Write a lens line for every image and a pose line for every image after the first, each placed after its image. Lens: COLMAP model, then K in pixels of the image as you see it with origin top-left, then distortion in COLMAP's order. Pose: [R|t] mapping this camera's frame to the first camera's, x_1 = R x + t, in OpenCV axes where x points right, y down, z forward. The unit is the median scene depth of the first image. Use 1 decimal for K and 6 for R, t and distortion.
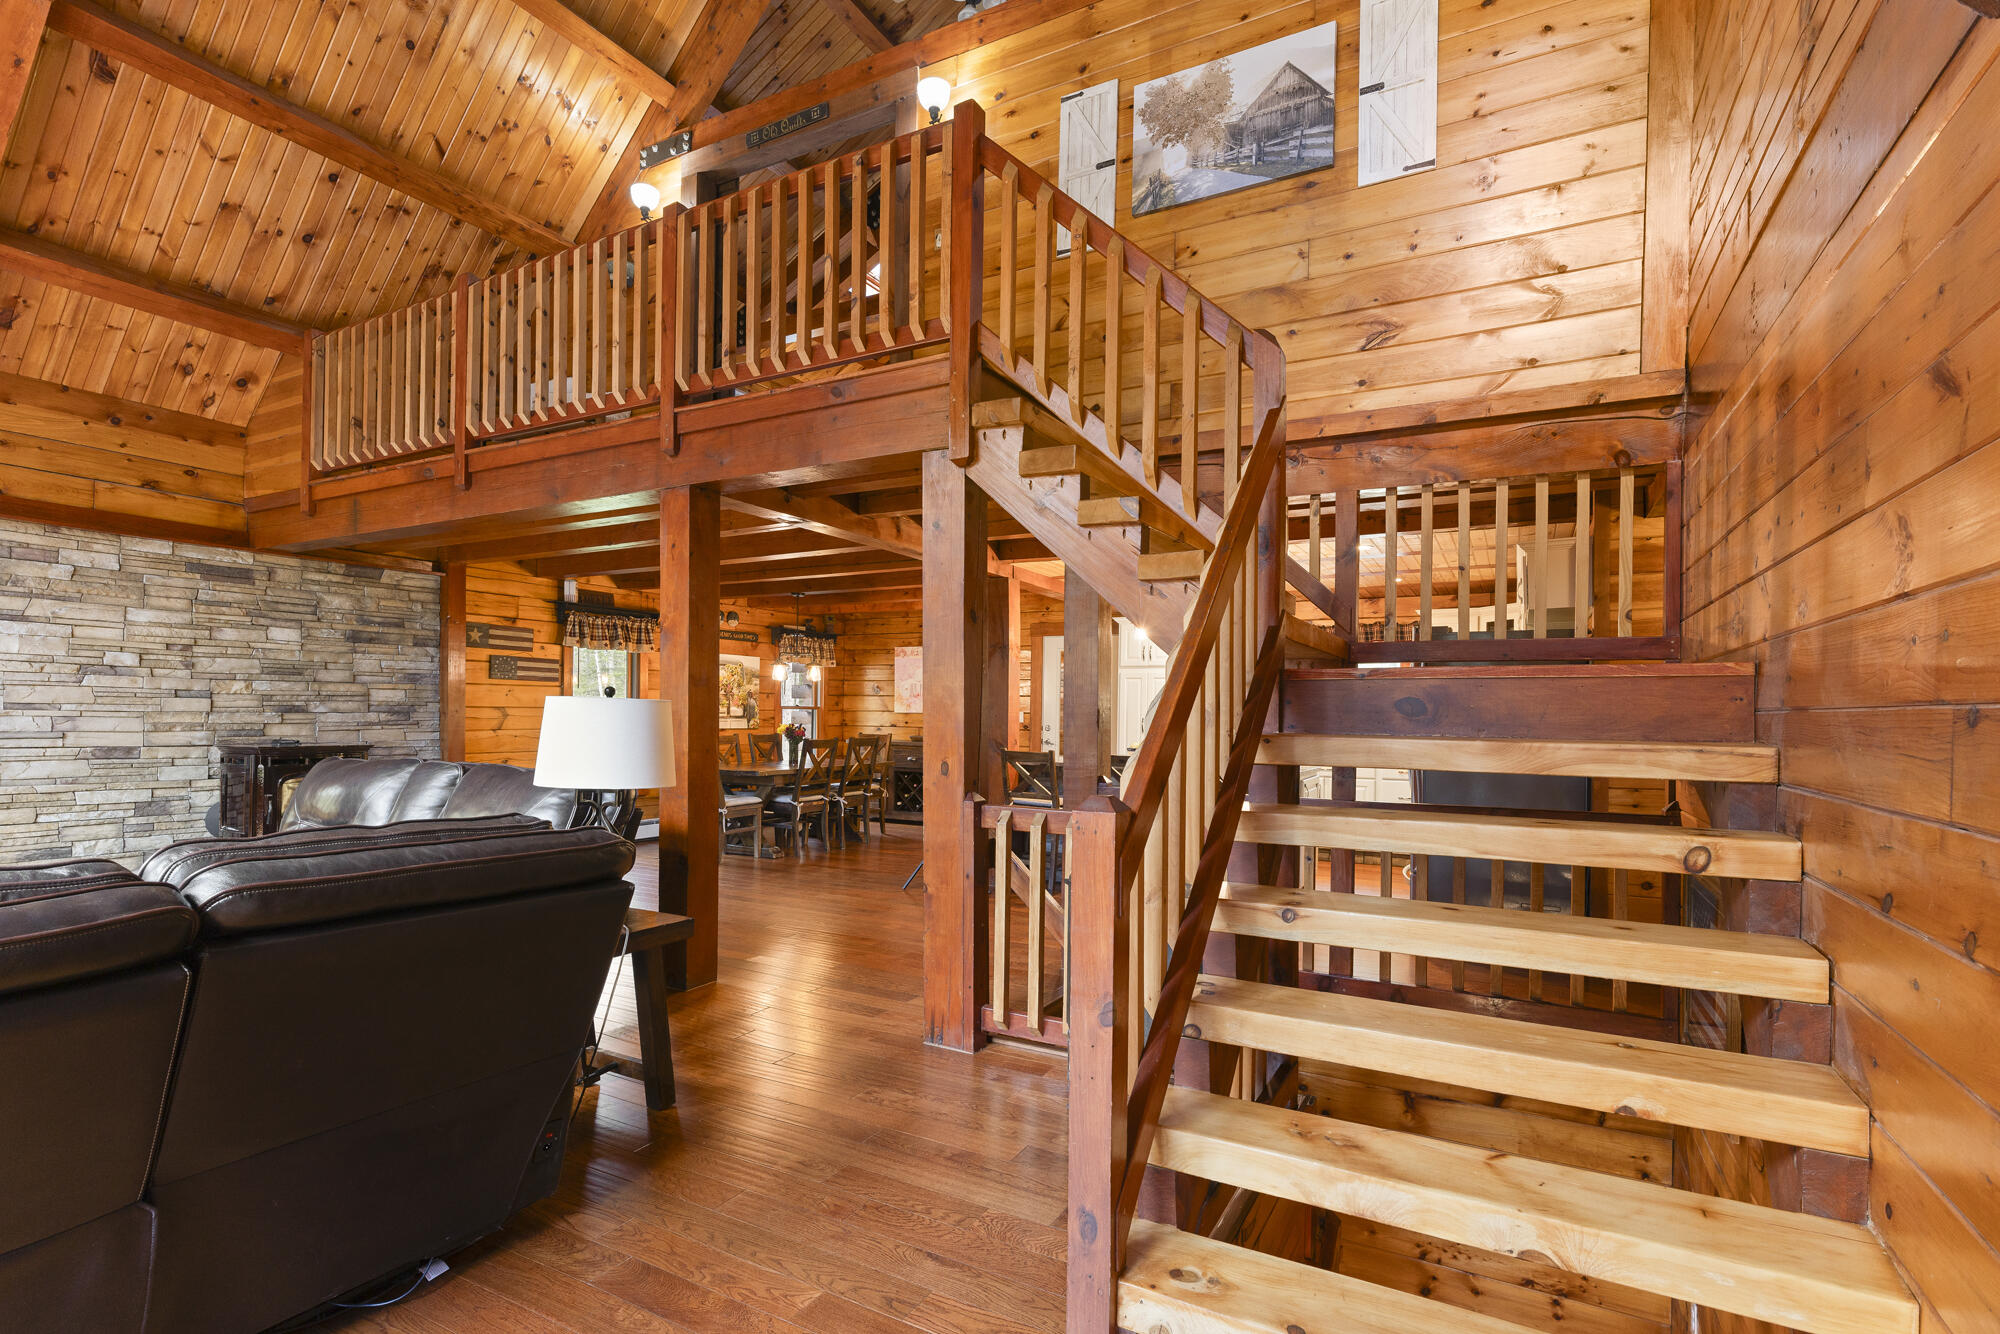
lens RADIAL K [[948.3, 0, 1011.2], [0, 948.3, 715.4], [0, 0, 1]] dist [0.000104, -0.000664]
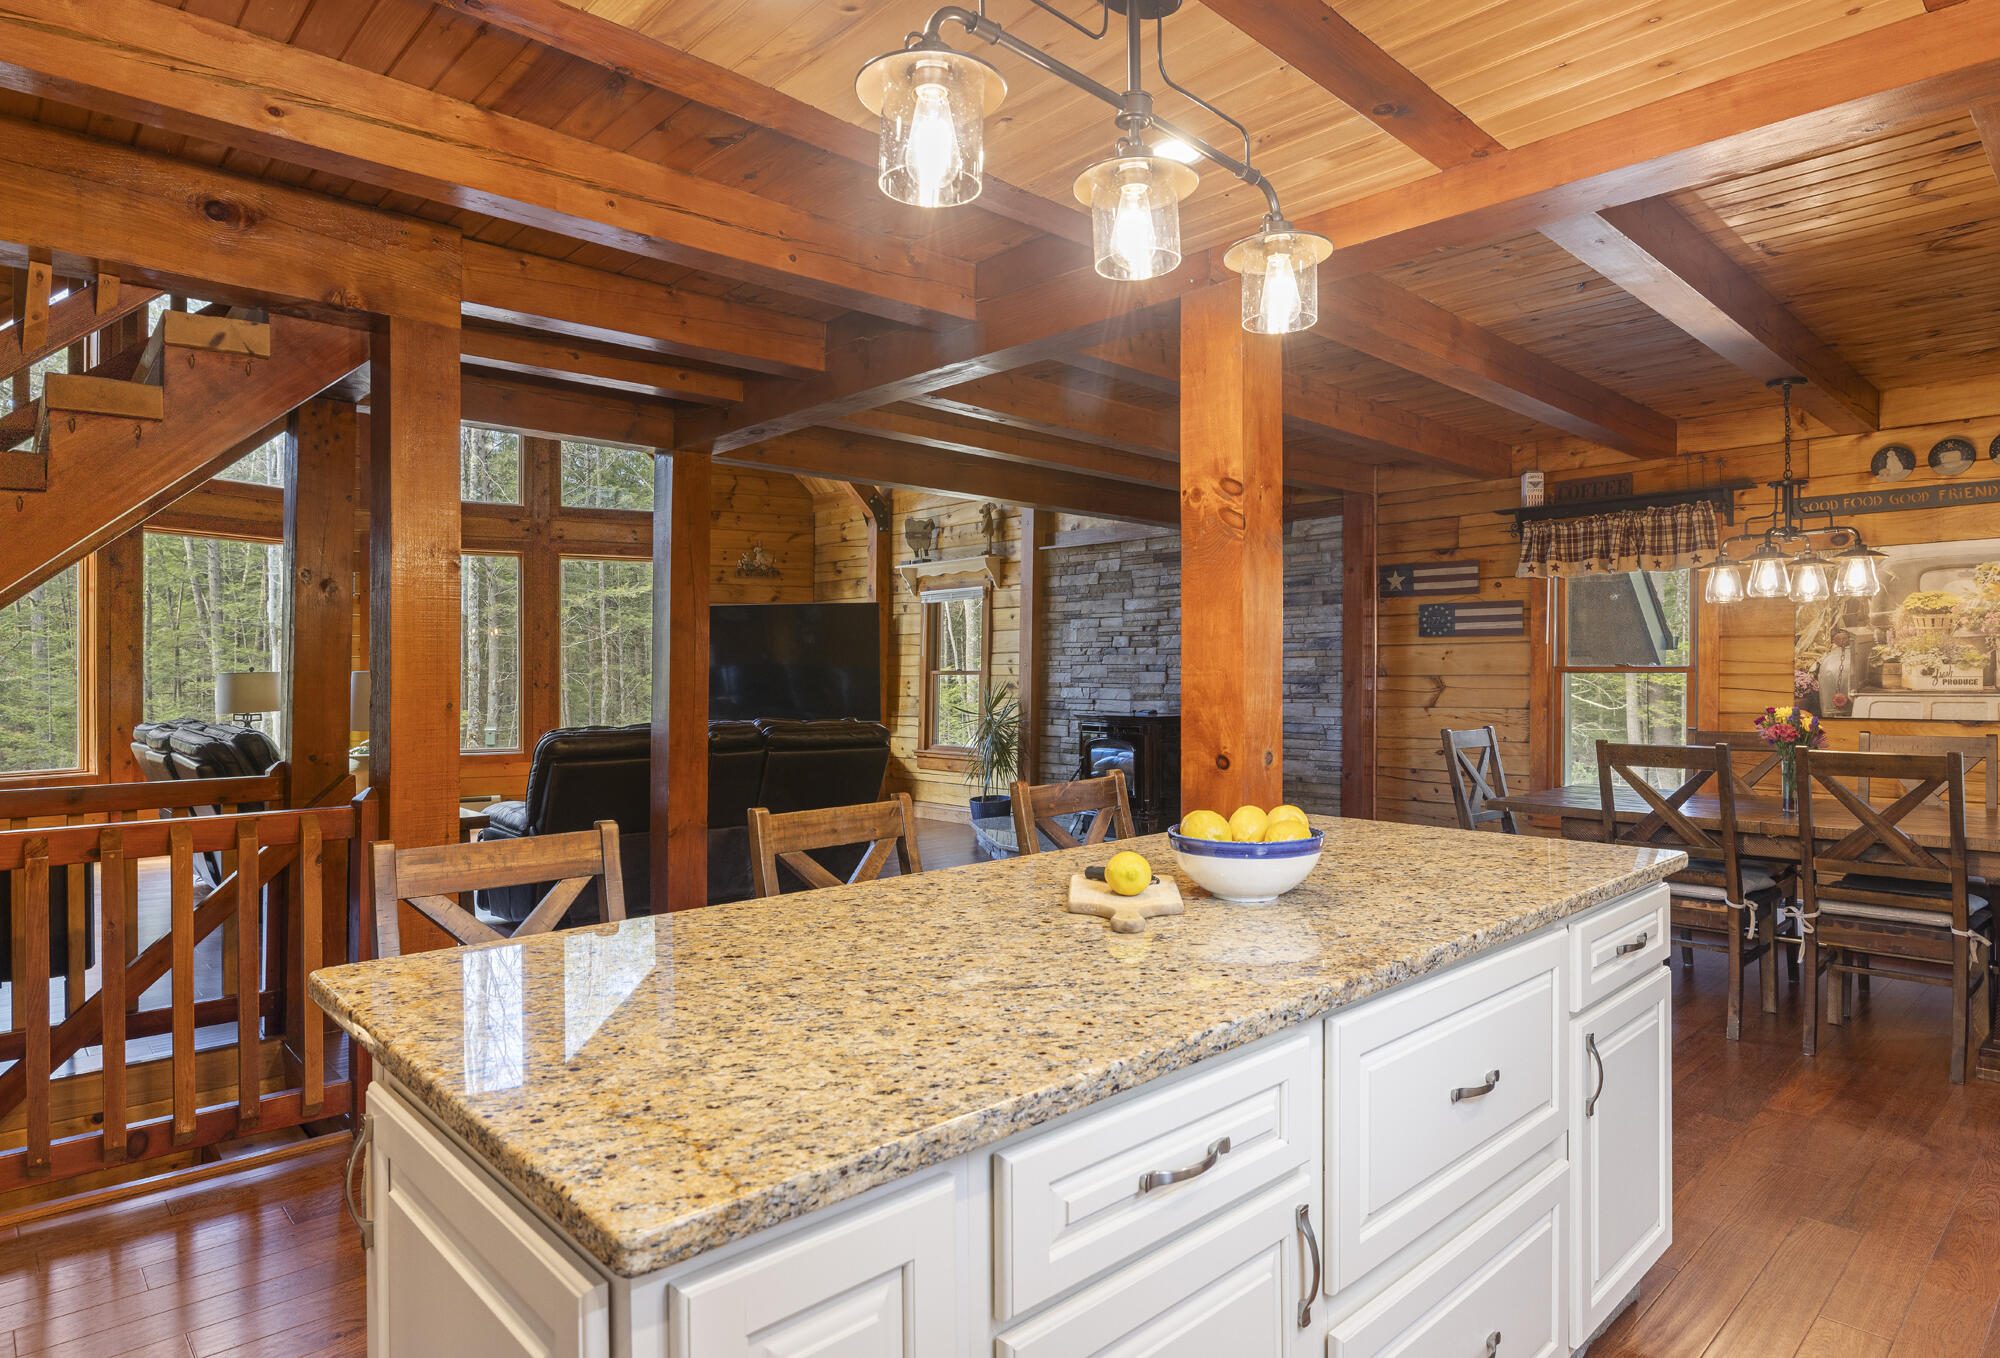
lens RADIAL K [[1134.9, 0, 1000.0], [0, 1134.9, 679.0], [0, 0, 1]] dist [-0.005698, 0.000424]
pose [[-0.310440, -0.005539, -0.950577, 0.509985], [0.000028, 0.999983, -0.005836, -0.001477], [0.950593, -0.001838, -0.310435, 1.269575]]
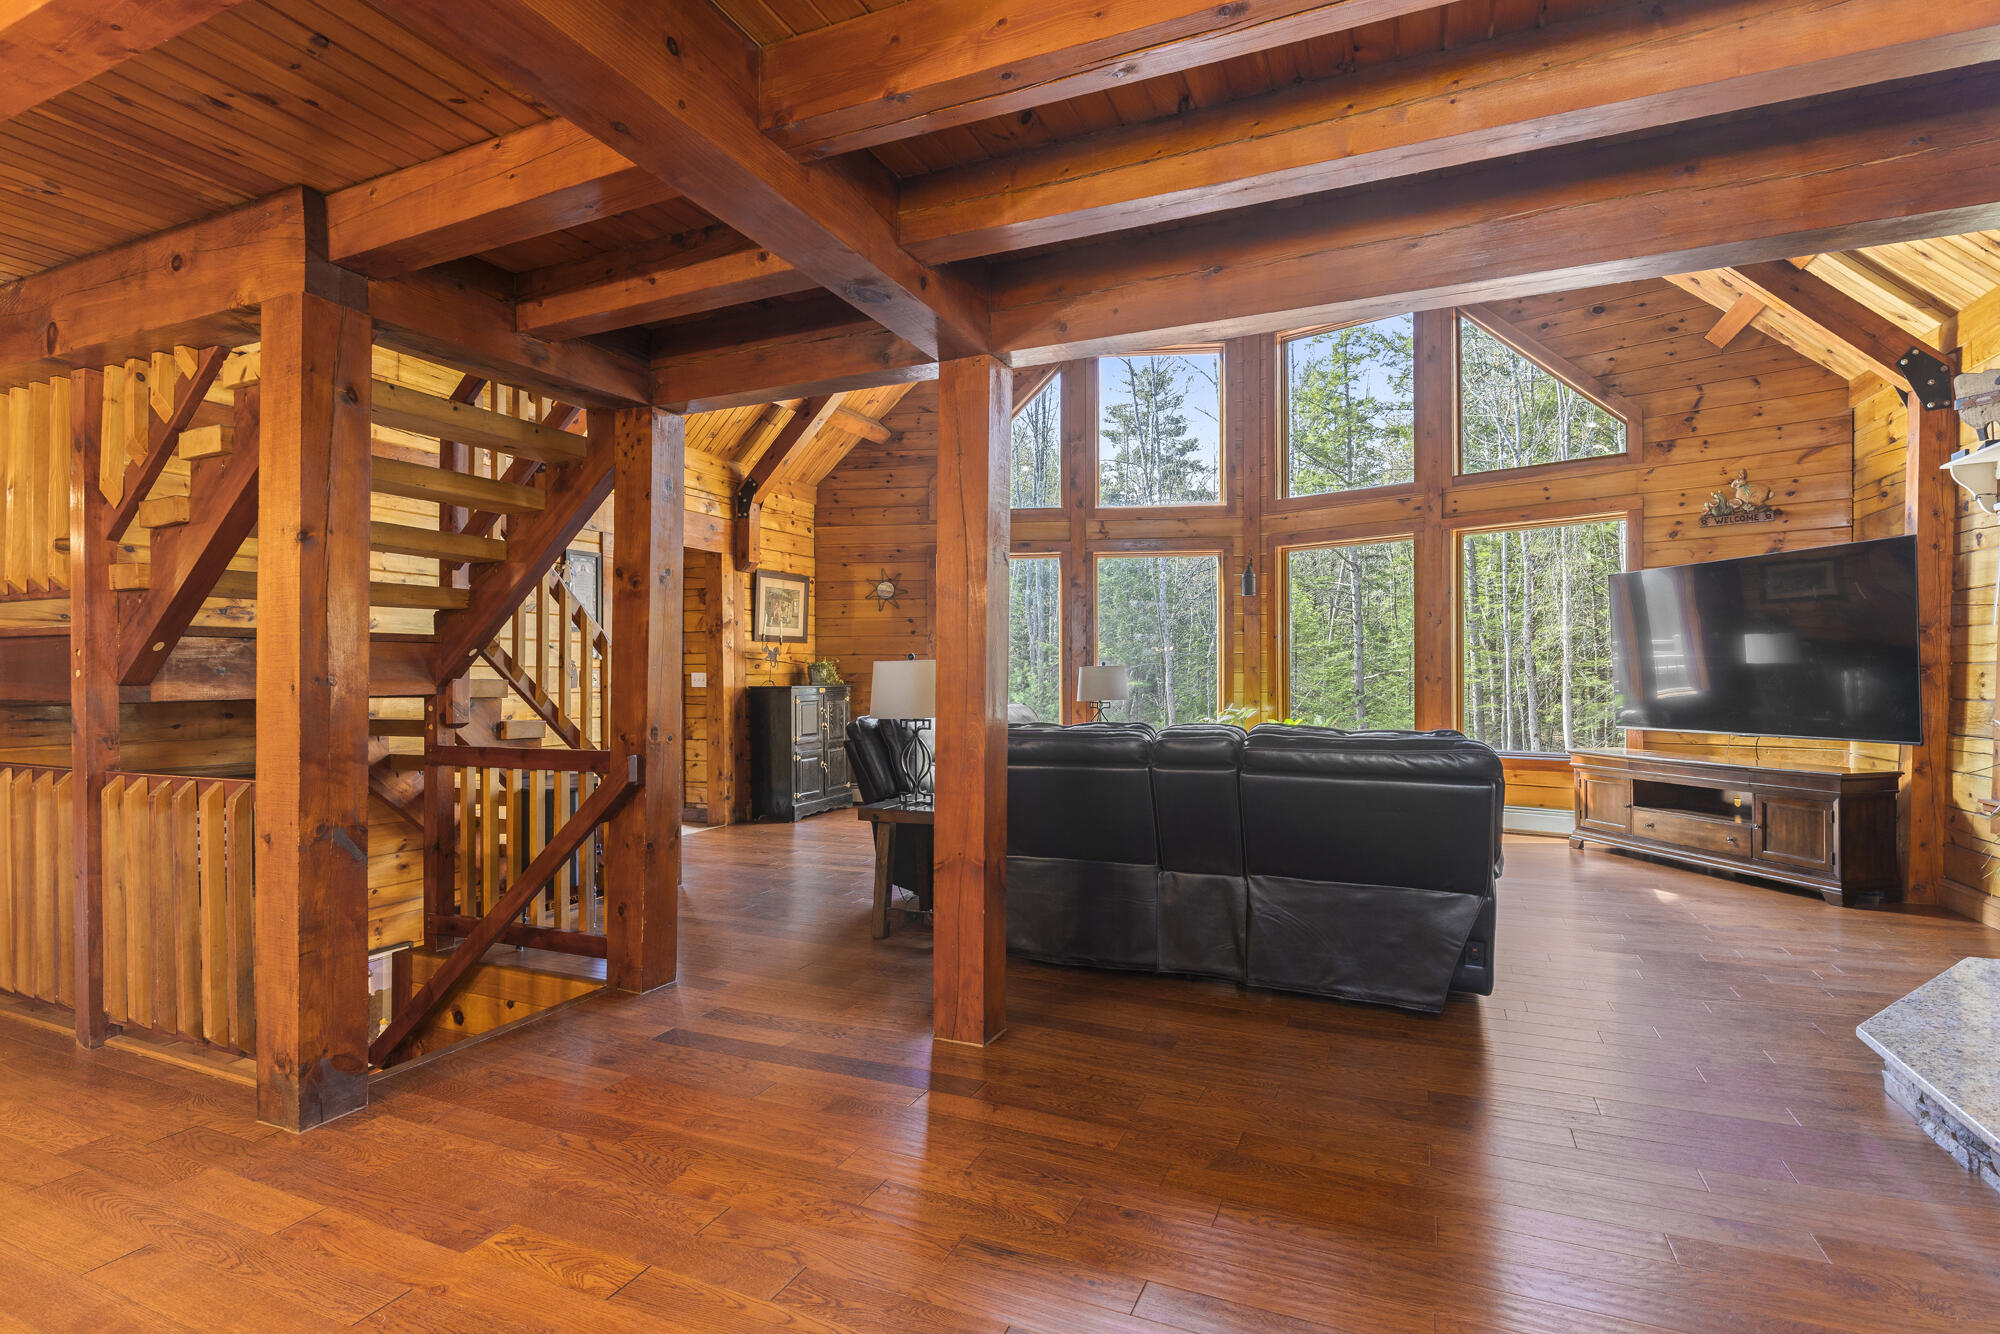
lens RADIAL K [[952.7, 0, 1000.5], [0, 952.7, 678.8], [0, 0, 1]] dist [-0.002574, 0.000016]
pose [[-0.996270, -0.006339, -0.086062, -0.229105], [-0.006189, 0.999979, -0.002001, 0.003923], [0.086073, -0.001461, -0.996288, 1.315008]]
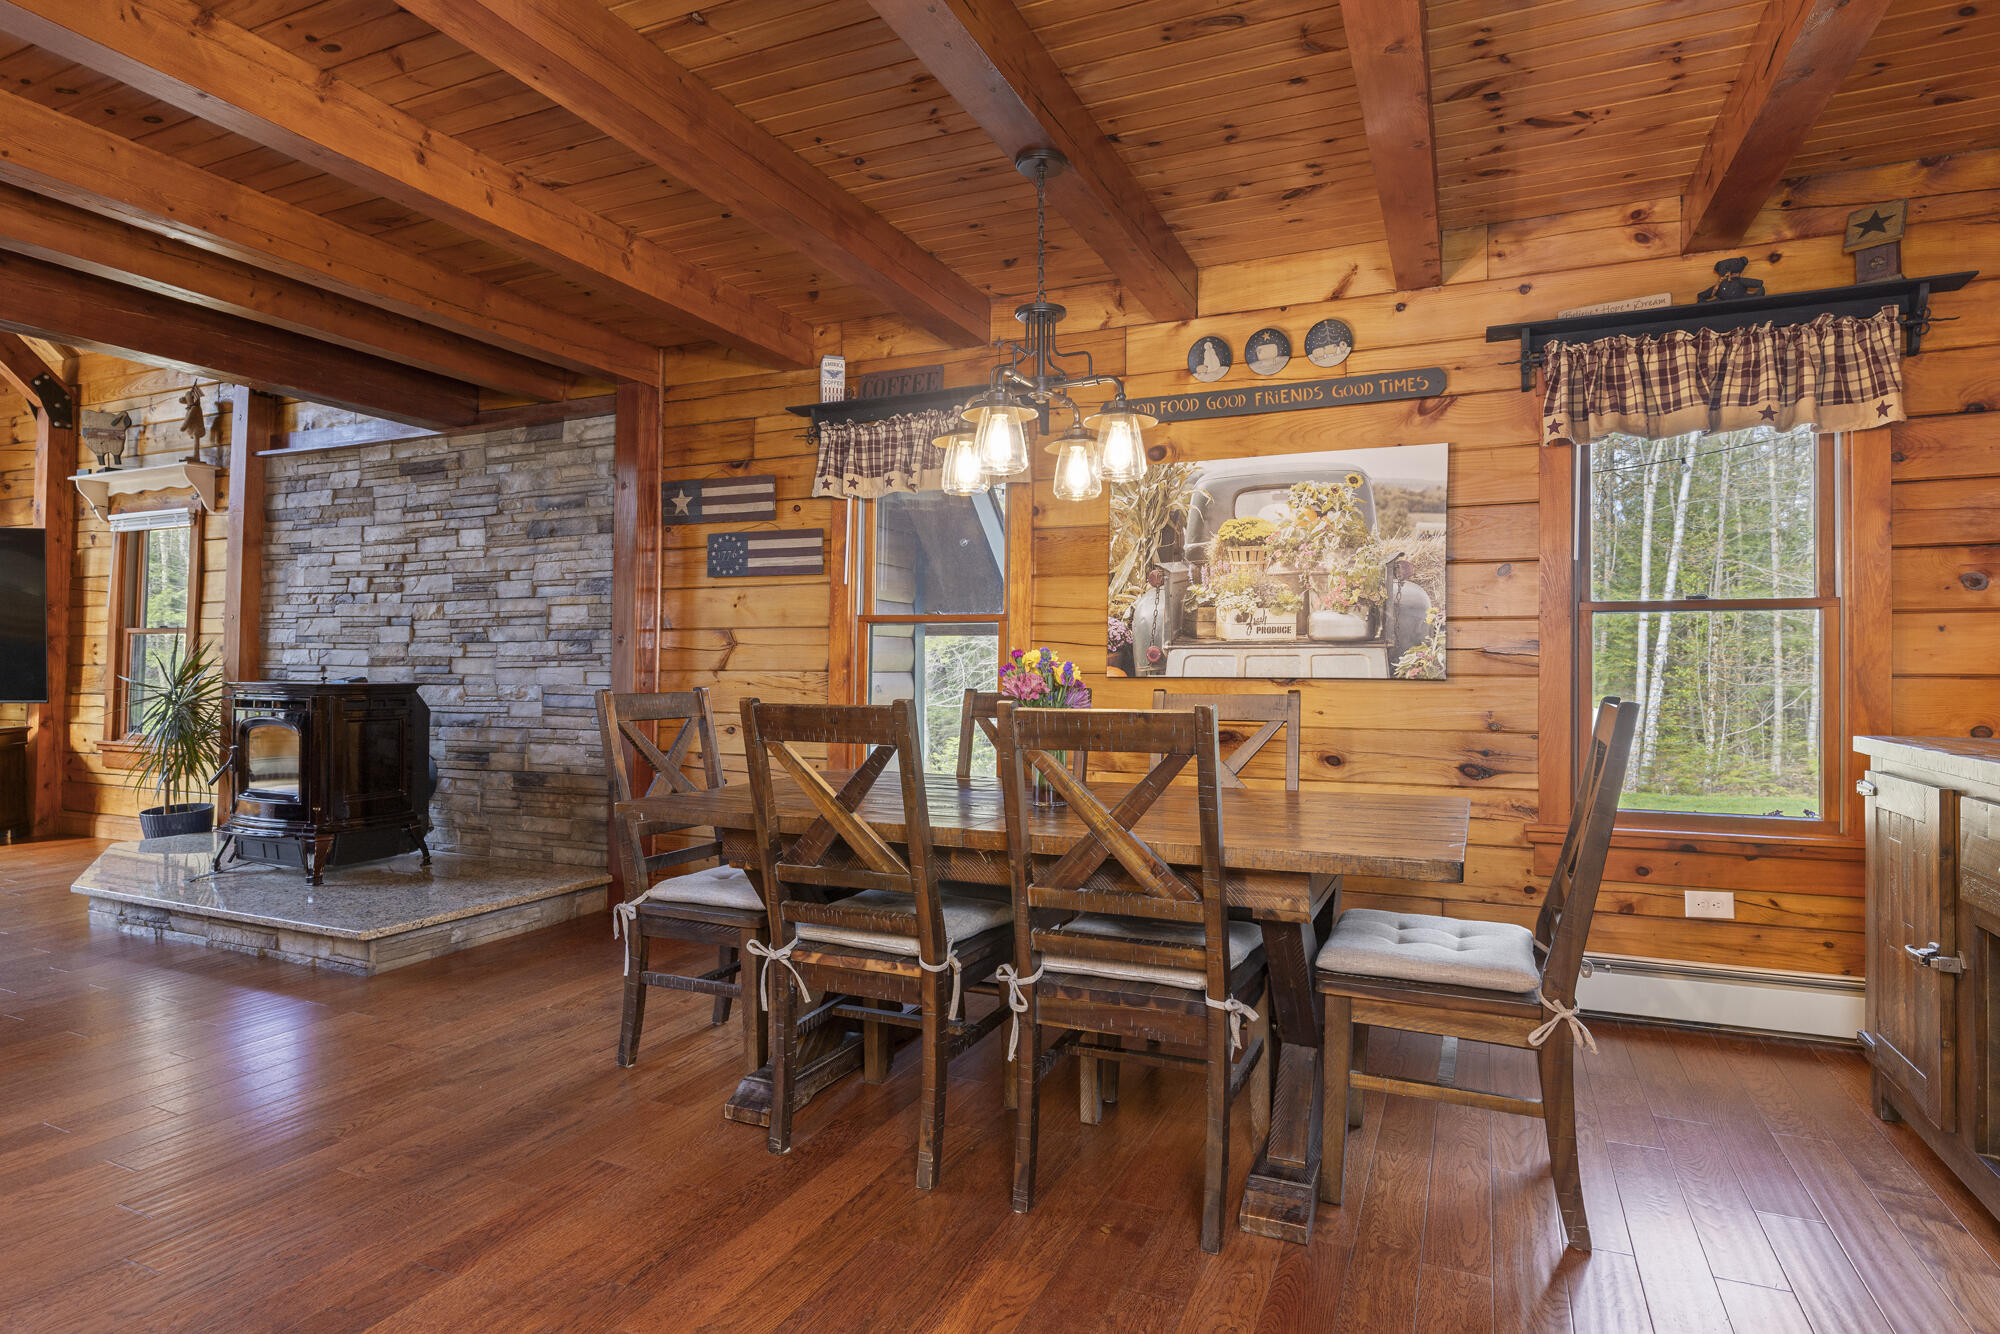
lens RADIAL K [[1085.5, 0, 988.7], [0, 1085.5, 663.8], [0, 0, 1]] dist [-0.005050, -0.000220]
pose [[0.072961, -0.013409, -0.997245, 0.120727], [-0.004741, 0.999894, -0.013792, 0.025614], [0.997324, 0.005734, 0.072889, 1.471070]]
